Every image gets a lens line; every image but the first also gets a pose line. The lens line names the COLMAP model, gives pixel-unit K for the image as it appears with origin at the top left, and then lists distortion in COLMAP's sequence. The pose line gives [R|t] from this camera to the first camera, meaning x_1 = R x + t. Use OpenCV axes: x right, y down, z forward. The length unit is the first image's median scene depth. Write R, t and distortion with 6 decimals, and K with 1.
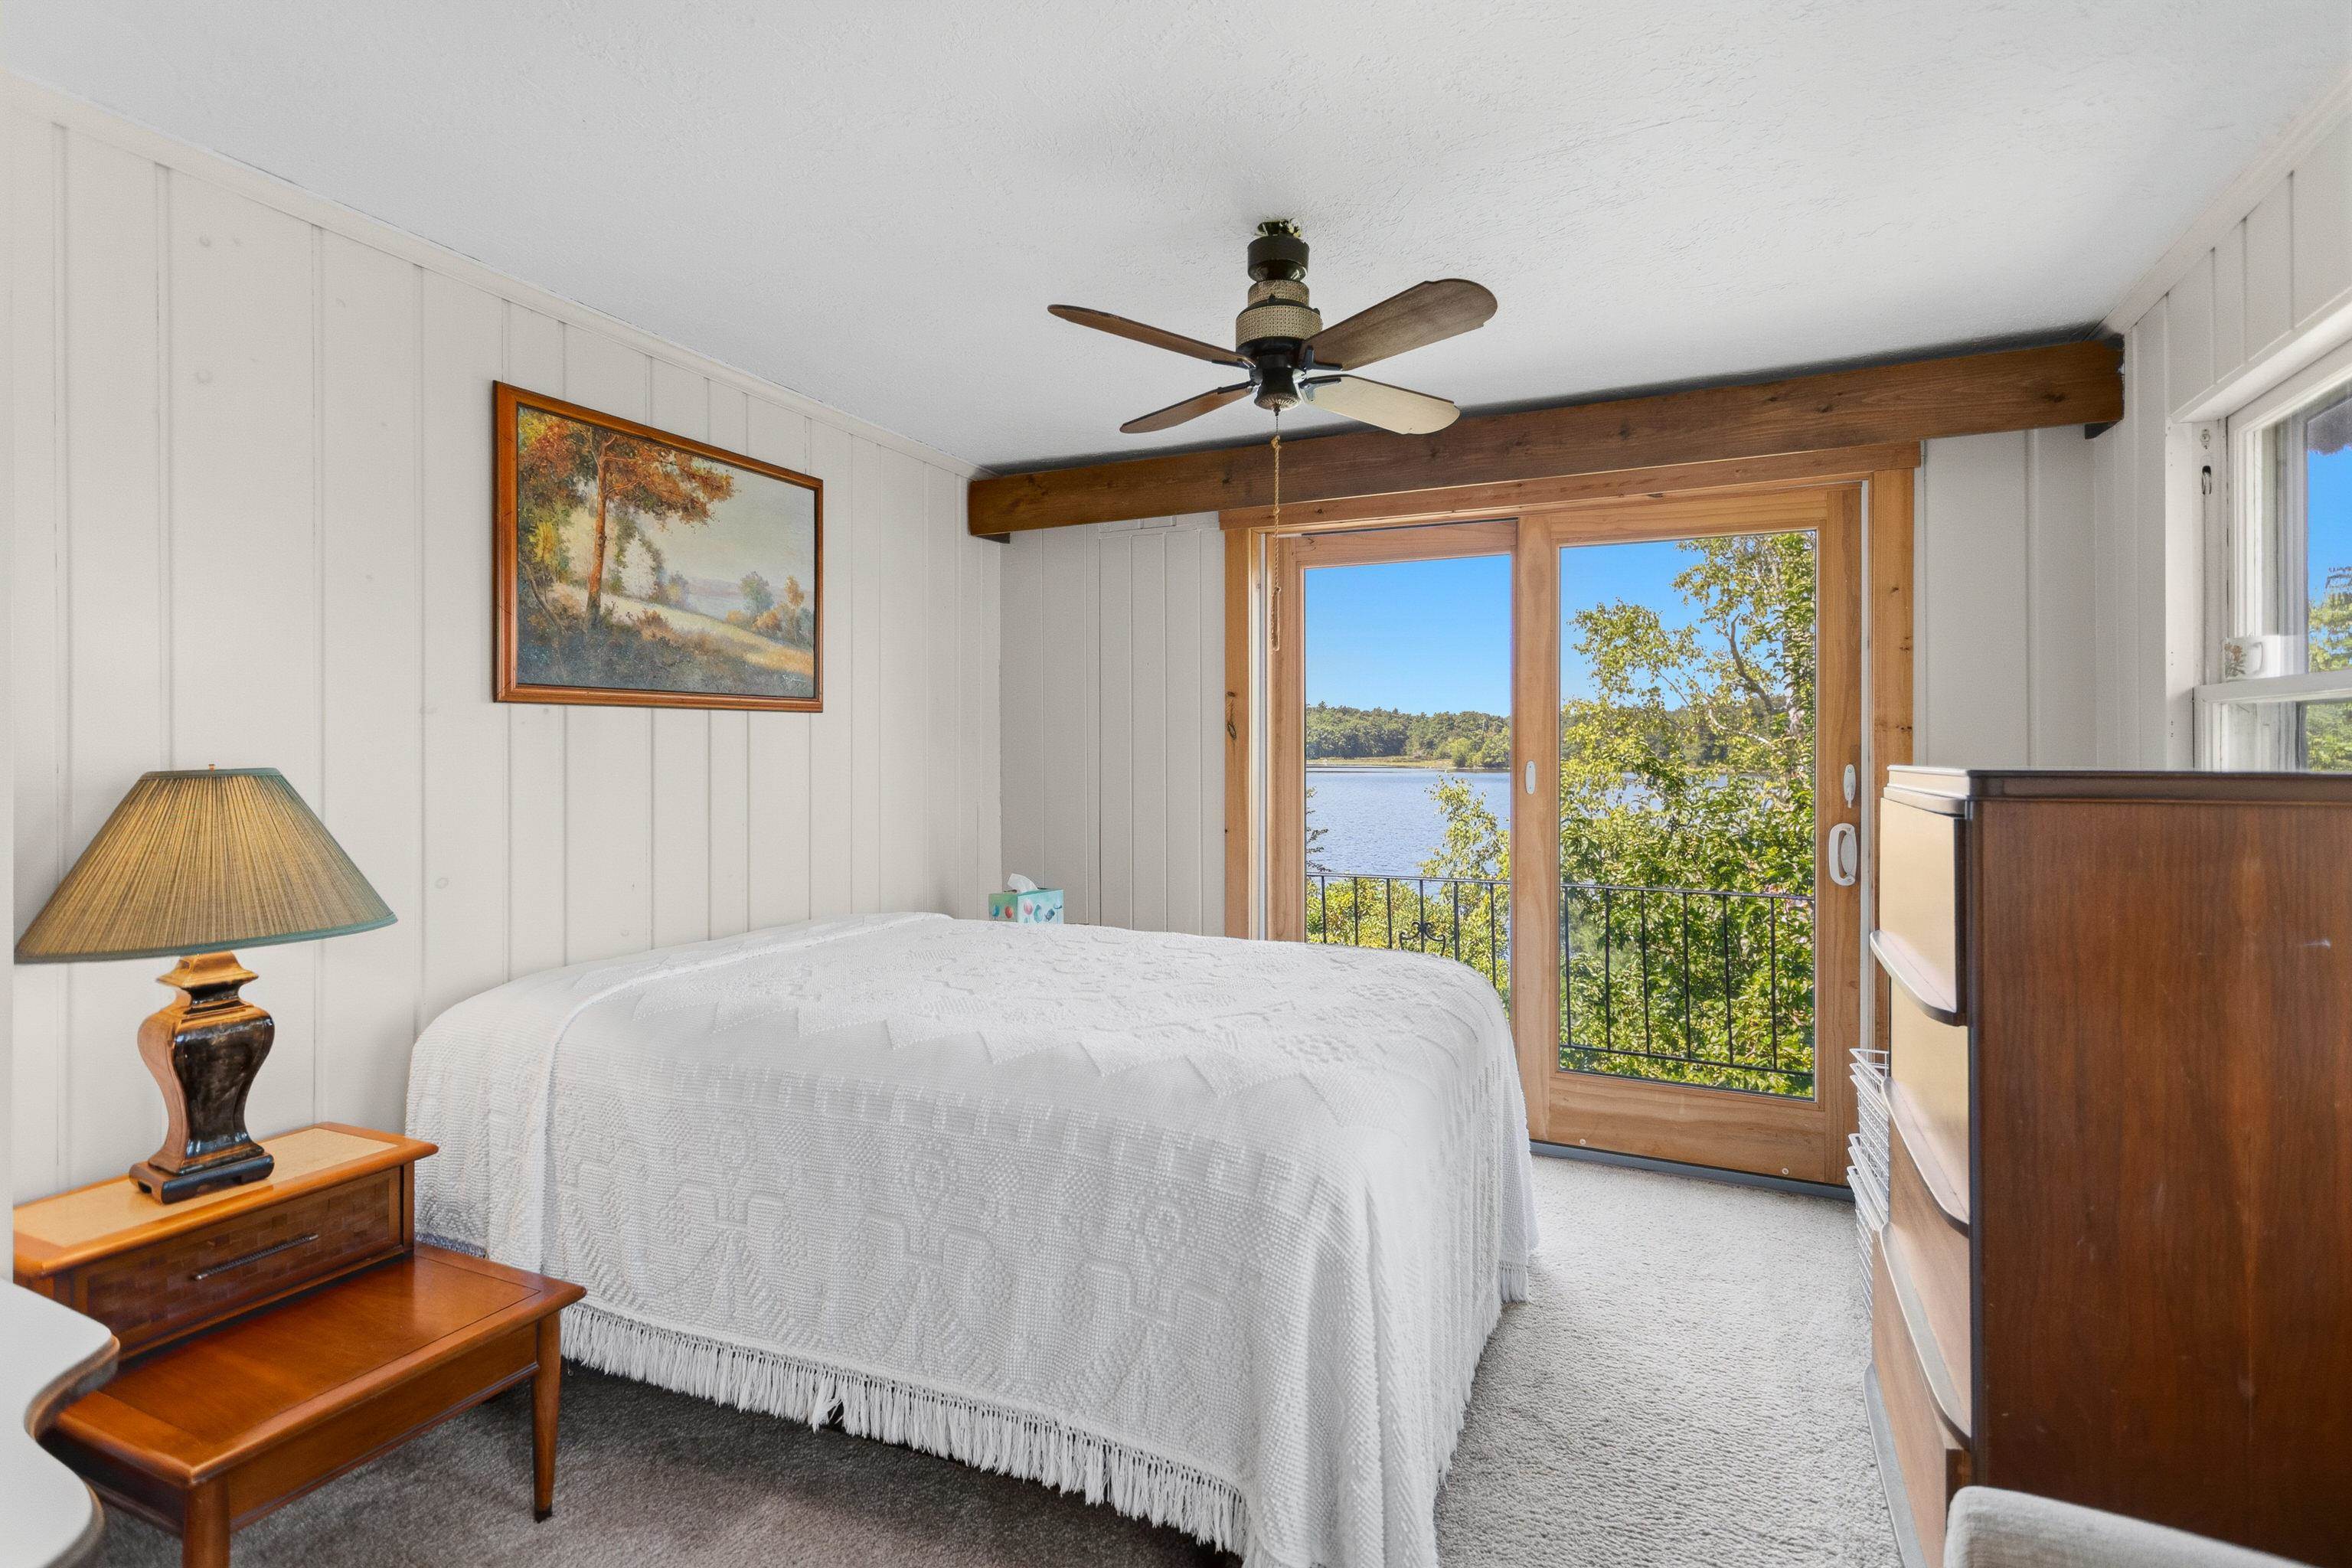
lens RADIAL K [[1116.2, 0, 1182.2], [0, 1116.2, 769.0], [0, 0, 1]] dist [0.005083, -0.000045]
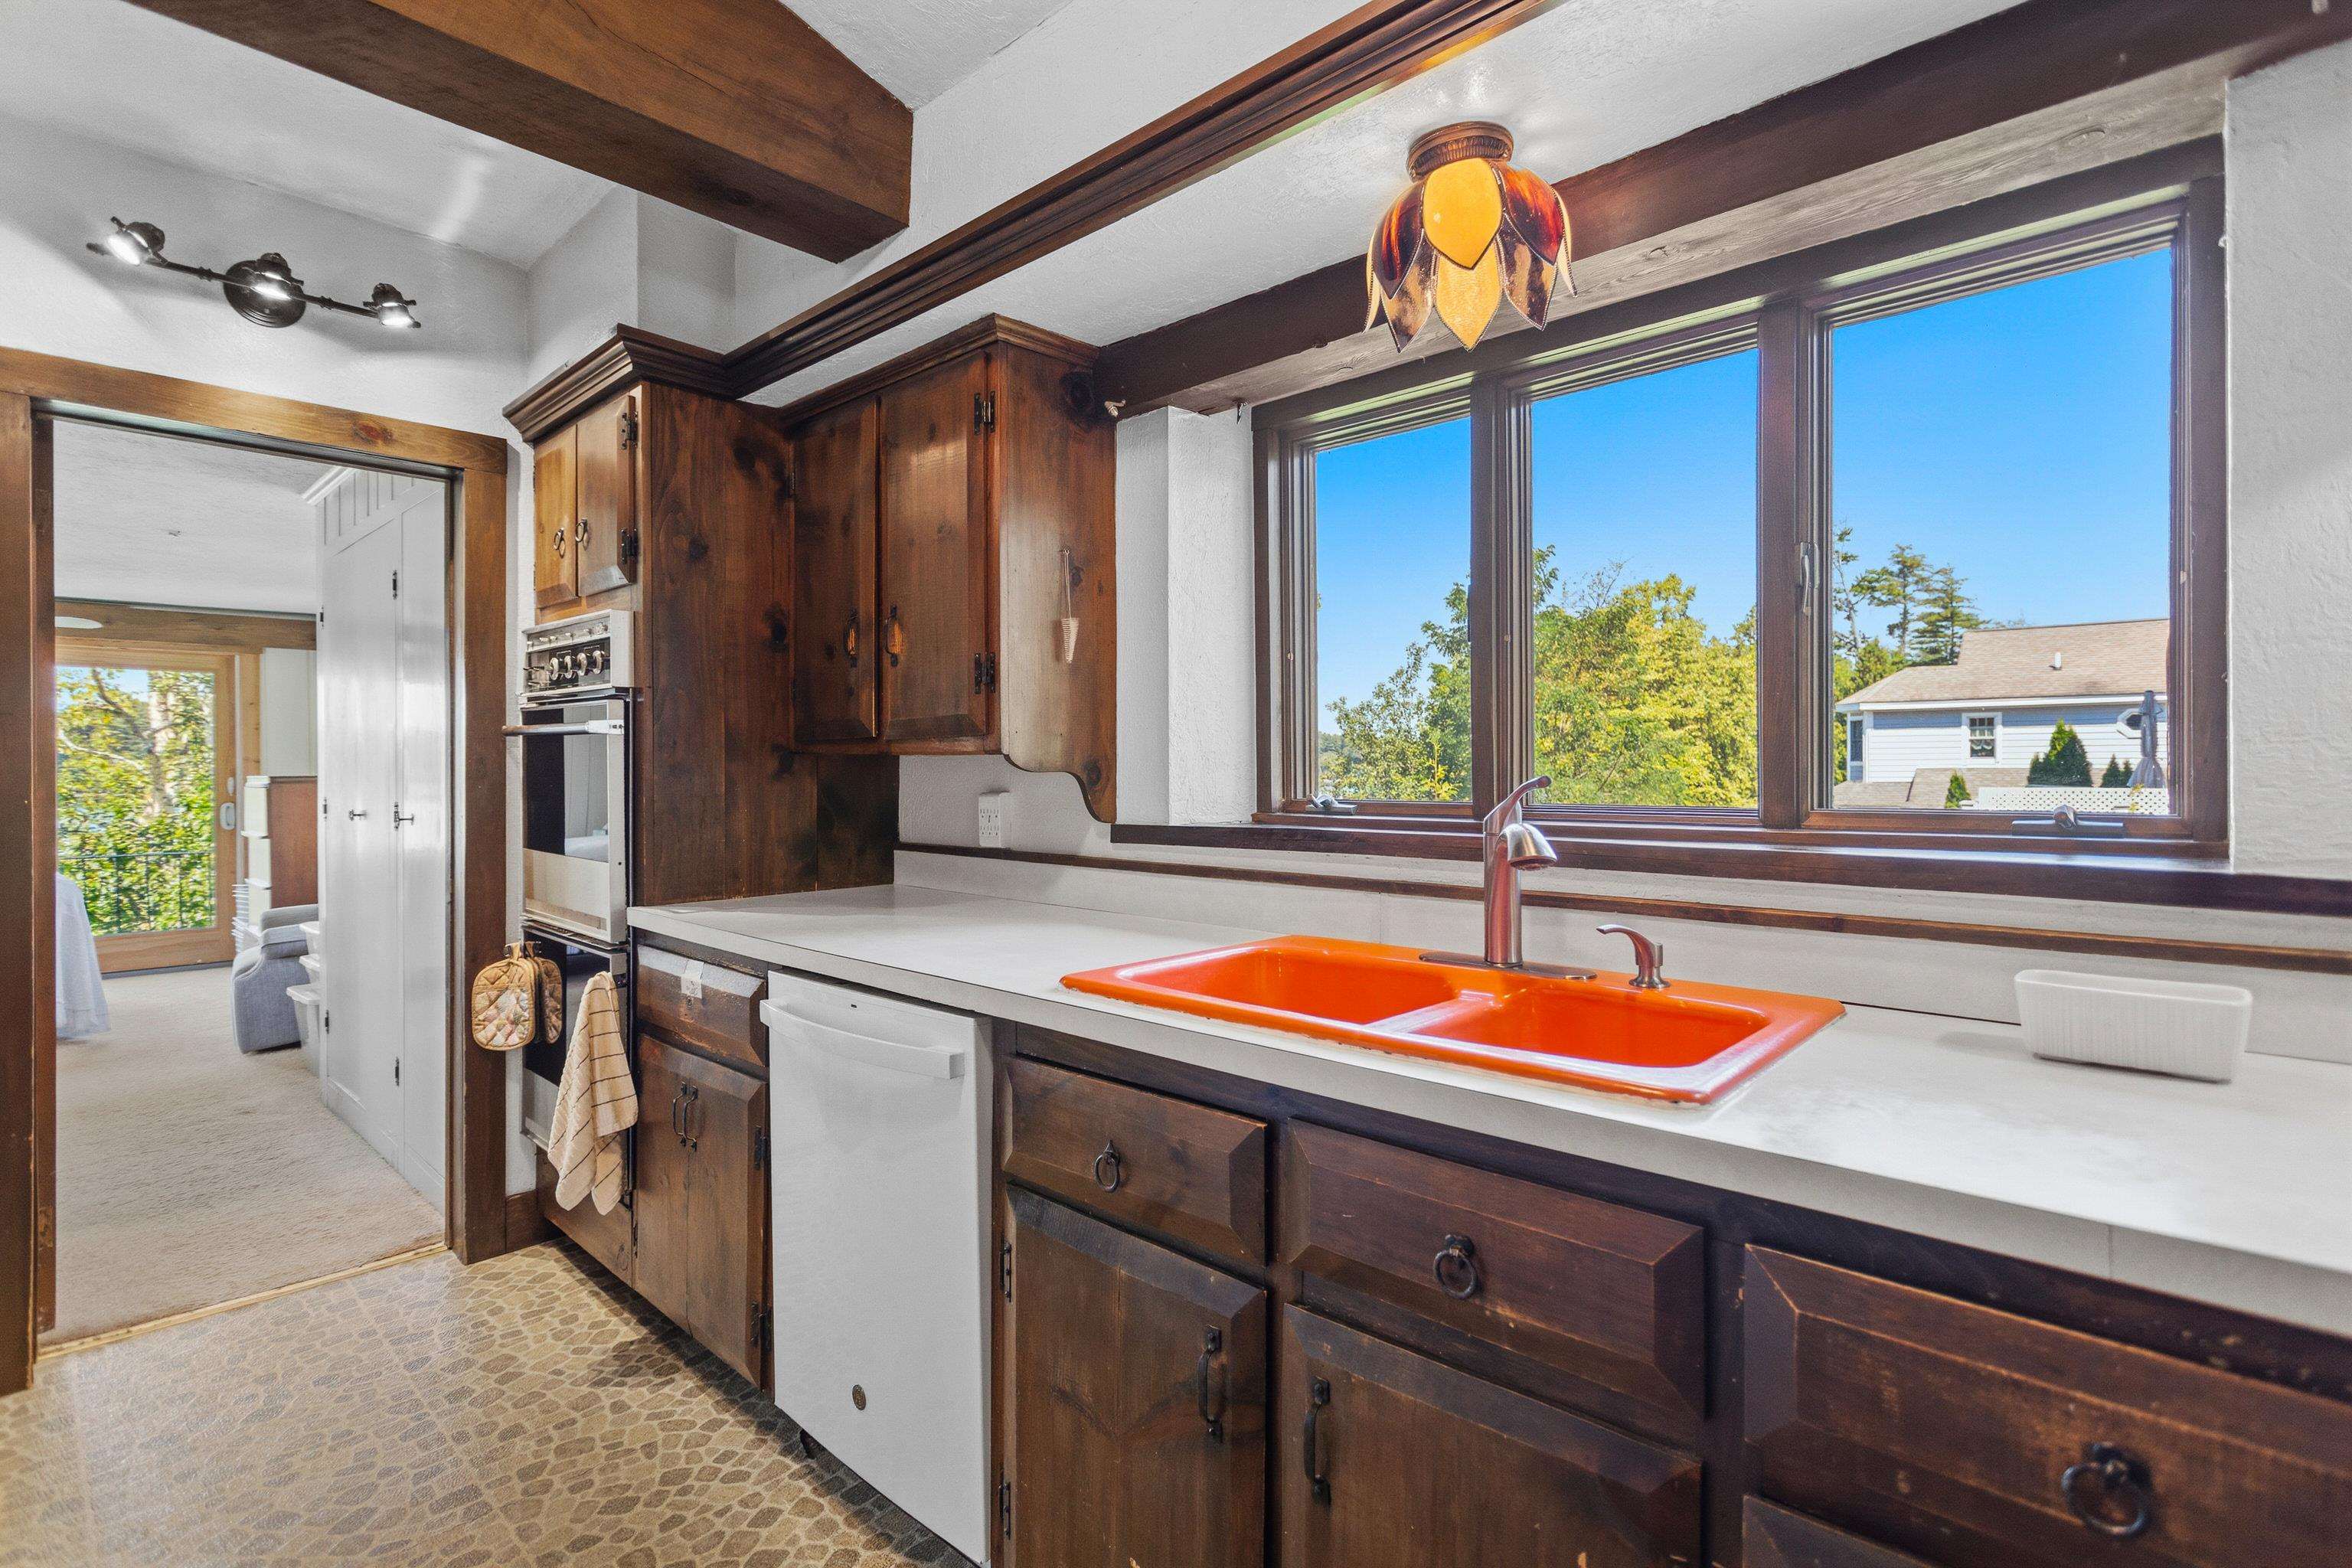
lens RADIAL K [[1116.2, 0, 1178.9], [0, 1116.2, 779.1], [0, 0, 1]] dist [0.005083, -0.000045]
pose [[0.318773, -0.007863, 0.947799, -1.036901], [0.013854, 0.999897, 0.003636, 0.021674], [-0.947730, 0.011971, 0.318849, -1.697619]]
